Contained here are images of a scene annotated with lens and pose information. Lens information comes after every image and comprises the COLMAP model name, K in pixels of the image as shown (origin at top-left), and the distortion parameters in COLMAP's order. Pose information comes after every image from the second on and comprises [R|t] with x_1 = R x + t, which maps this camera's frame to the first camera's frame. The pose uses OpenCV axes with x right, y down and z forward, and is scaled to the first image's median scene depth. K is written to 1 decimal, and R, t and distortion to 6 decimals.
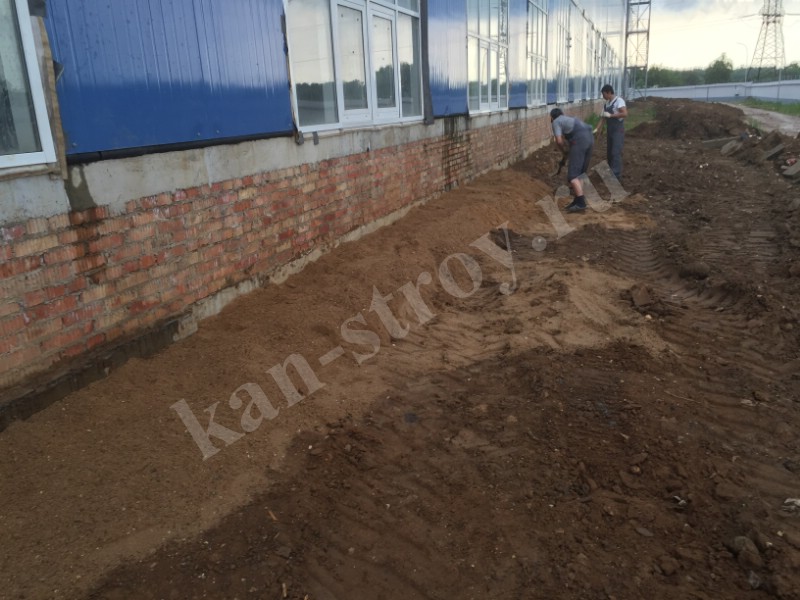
lens RADIAL K [[677.1, 0, 399.4], [0, 677.1, 302.1], [0, 0, 1]] dist [0.076112, -0.090160]
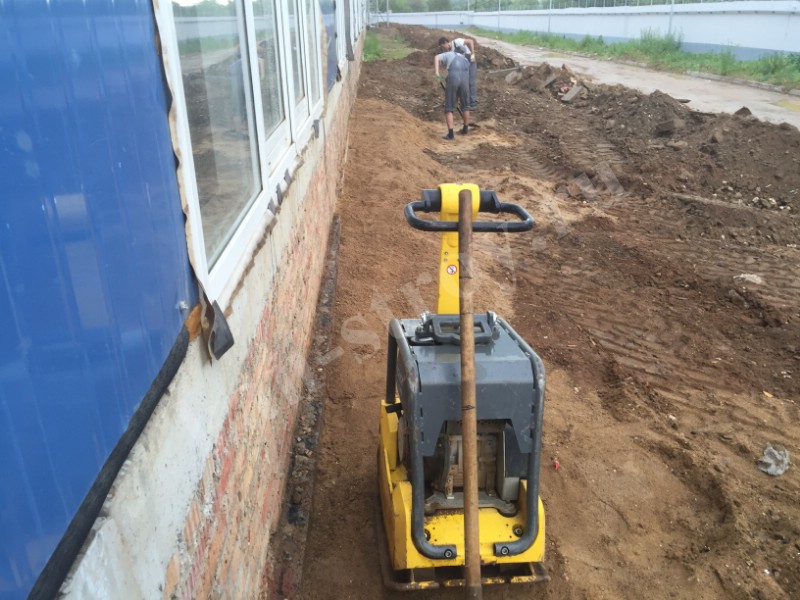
lens RADIAL K [[677.1, 0, 400.9], [0, 677.1, 298.8], [0, 0, 1]] dist [0.076112, -0.090160]
pose [[0.933204, -0.112162, 0.341394, -0.586771], [0.077983, 0.990611, 0.112288, 0.034364], [-0.350784, -0.078165, 0.933189, -0.288412]]
